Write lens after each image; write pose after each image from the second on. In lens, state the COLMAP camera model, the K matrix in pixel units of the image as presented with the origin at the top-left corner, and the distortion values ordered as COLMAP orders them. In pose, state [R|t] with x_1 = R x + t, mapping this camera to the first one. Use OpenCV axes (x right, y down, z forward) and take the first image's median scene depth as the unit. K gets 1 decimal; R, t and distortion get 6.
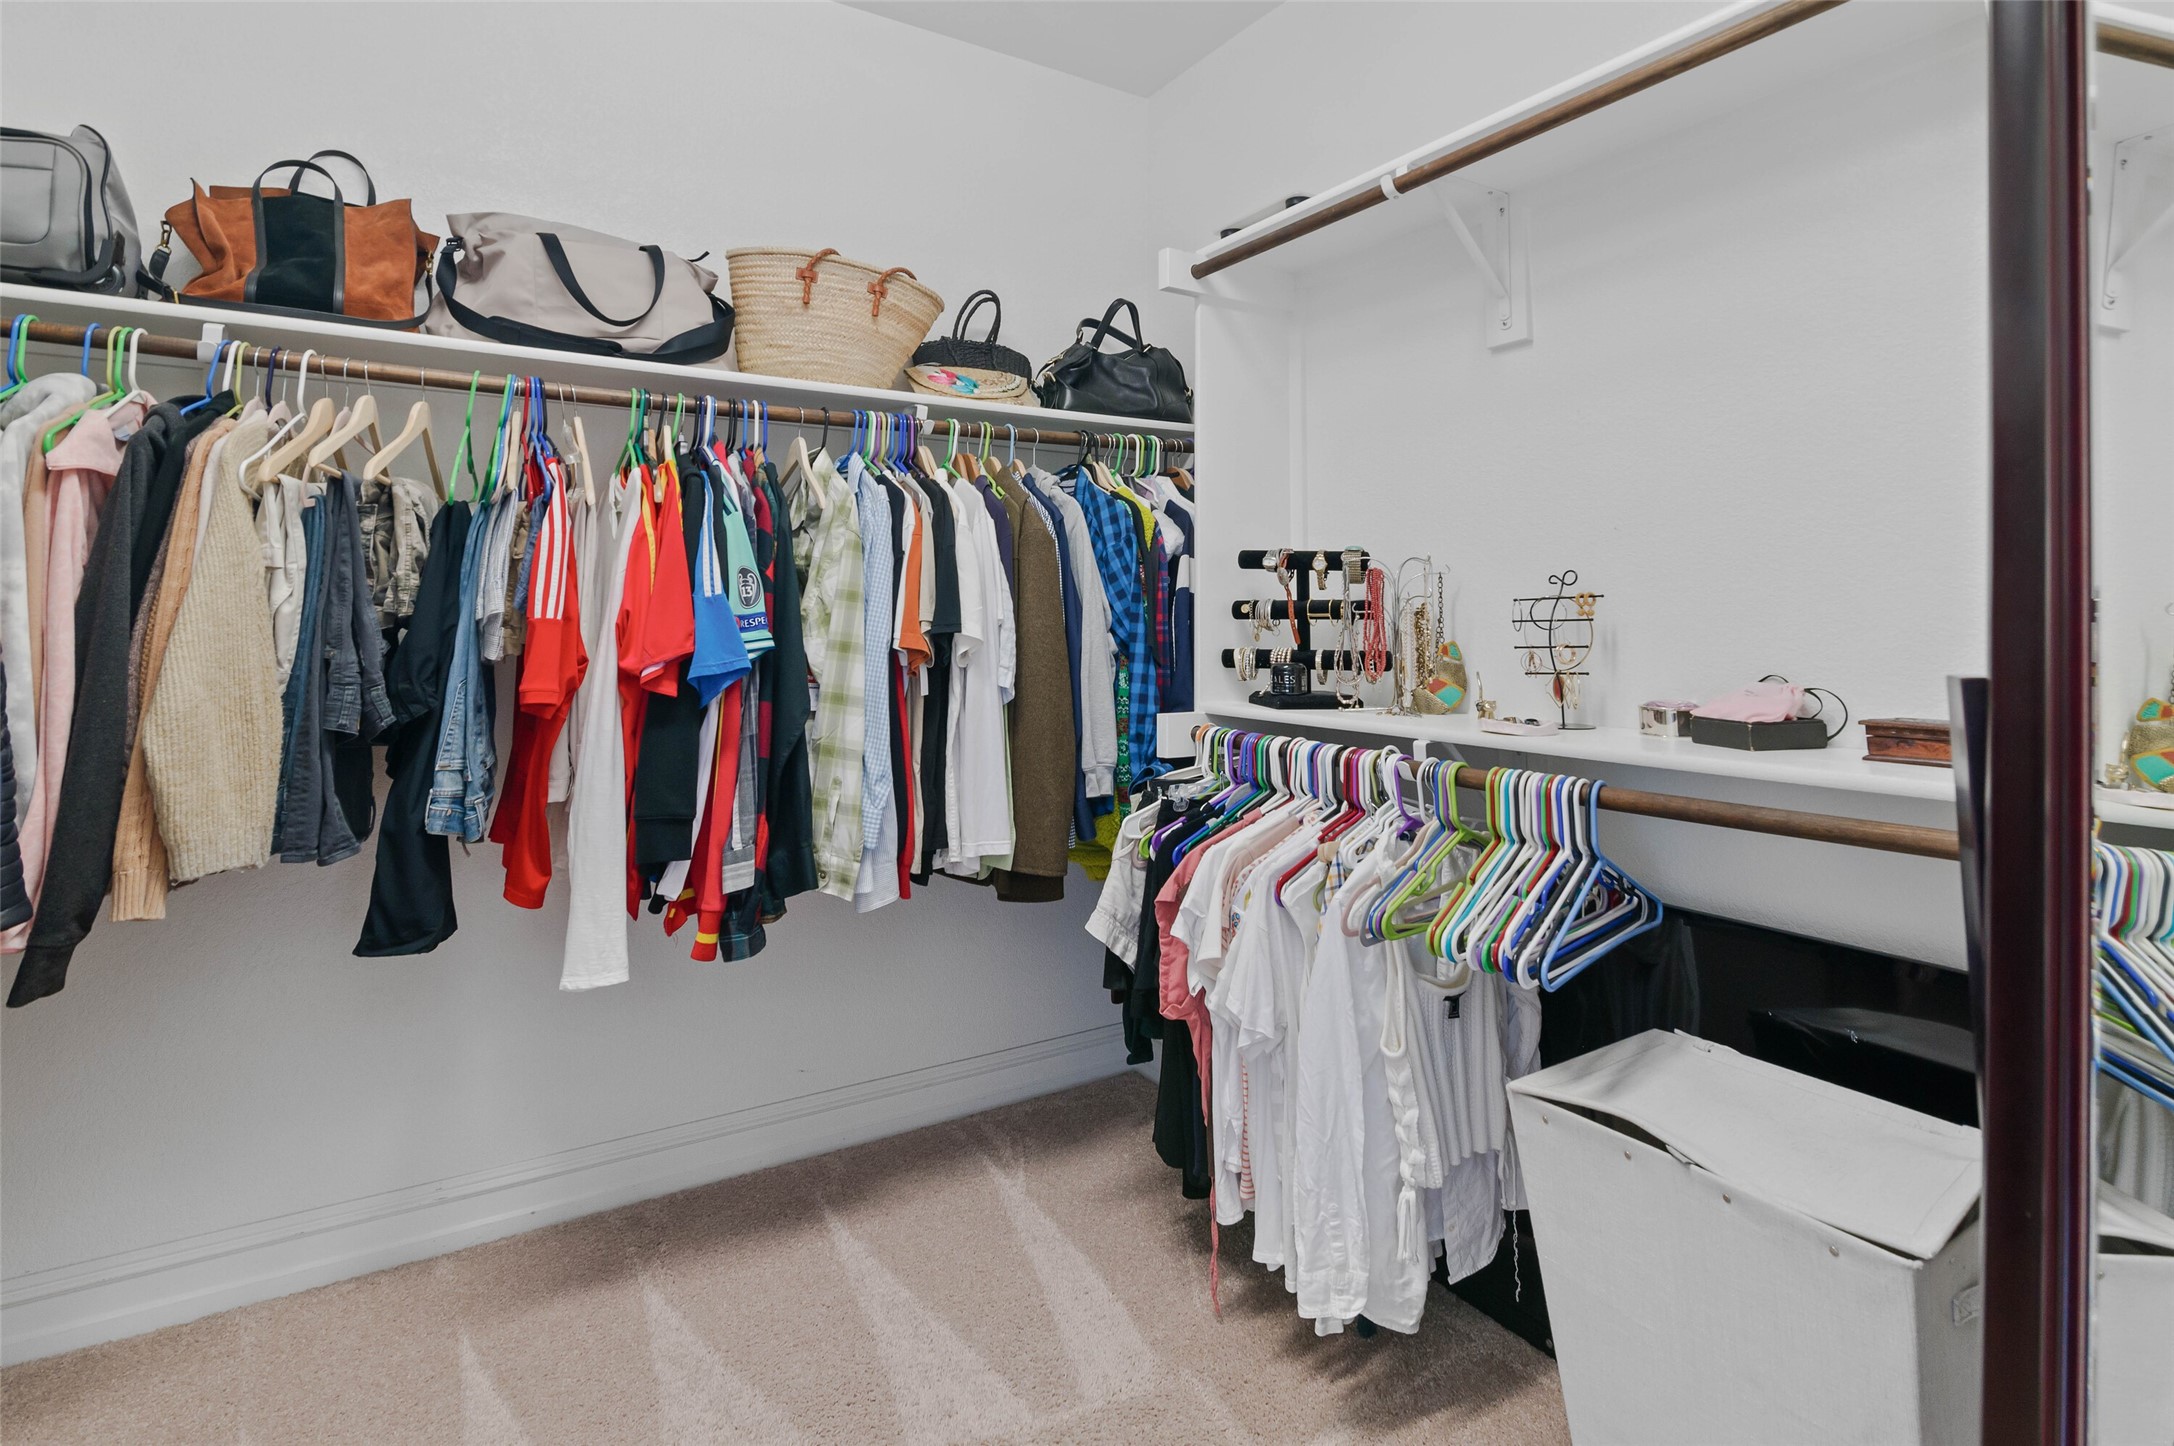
lens RADIAL K [[1054.3, 0, 1088.5], [0, 1054.3, 480.8], [0, 0, 1]] dist [-0.001395, -0.000828]
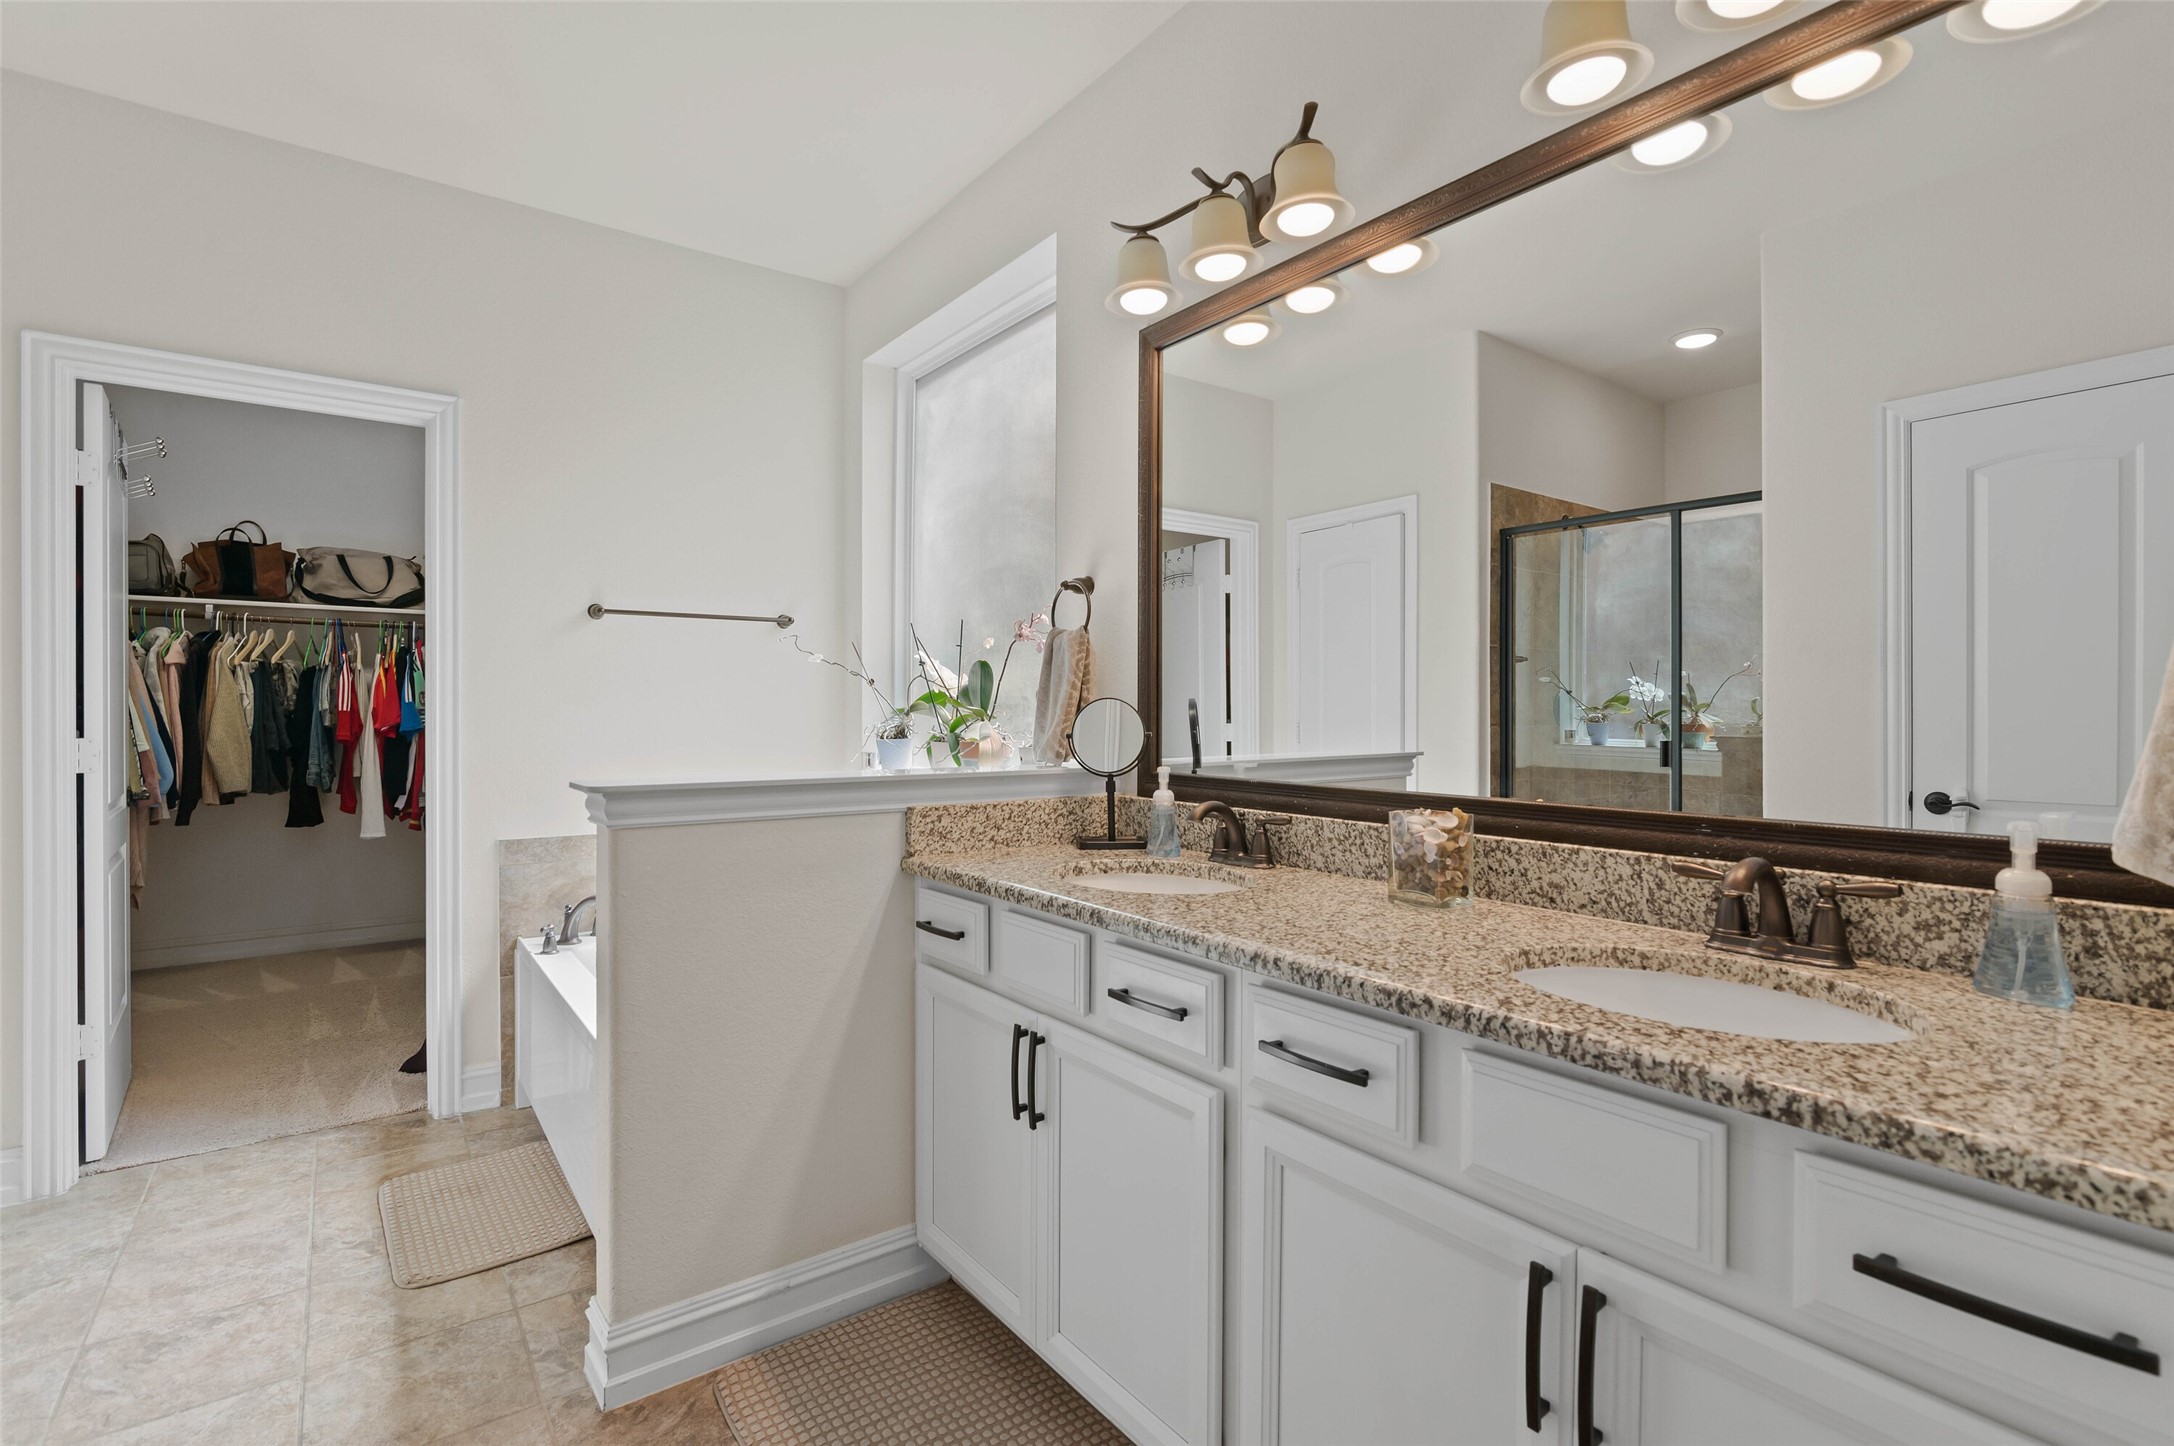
lens RADIAL K [[1009.1, 0, 1079.1], [0, 1009.1, 713.4], [0, 0, 1]] dist [-0.005645, -0.000309]
pose [[0.998105, -0.000998, 0.061529, 1.263018], [-0.007531, 0.990371, 0.138235, -0.245523], [-0.061075, -0.138436, 0.988486, -1.755062]]
